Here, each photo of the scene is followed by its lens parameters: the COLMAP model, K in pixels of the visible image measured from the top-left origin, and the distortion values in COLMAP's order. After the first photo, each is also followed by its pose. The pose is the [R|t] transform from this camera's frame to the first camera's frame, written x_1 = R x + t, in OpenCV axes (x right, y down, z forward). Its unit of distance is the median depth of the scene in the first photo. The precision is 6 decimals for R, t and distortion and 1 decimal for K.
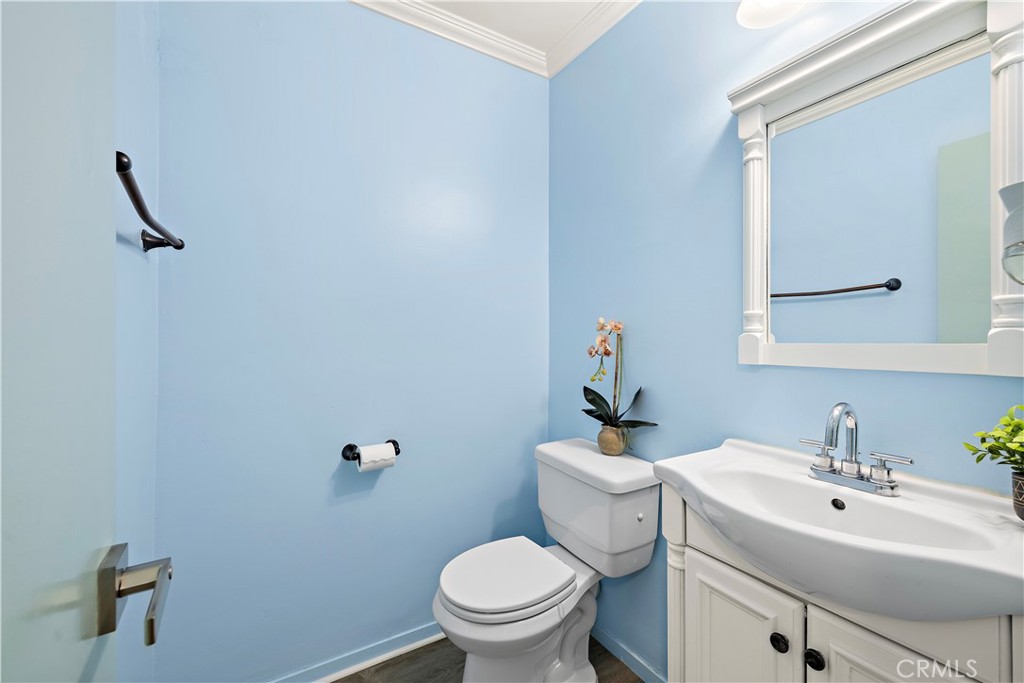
lens RADIAL K [[432.0, 0, 512.2], [0, 432.0, 342.2], [0, 0, 1]] dist [0.003205, -0.000236]
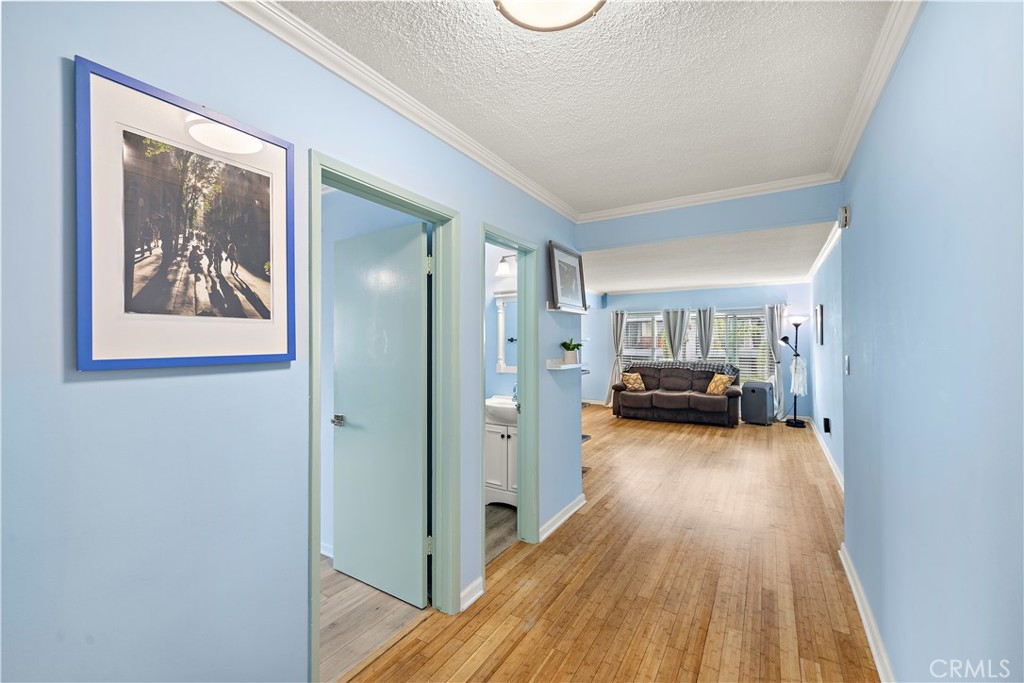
lens RADIAL K [[432.0, 0, 511.6], [0, 432.0, 340.1], [0, 0, 1]] dist [0.003205, -0.000236]
pose [[0.887586, -0.003067, 0.460631, -0.933106], [0.003300, 0.999995, 0.000300, -0.206735], [-0.460630, 0.001254, 0.887592, -2.072984]]
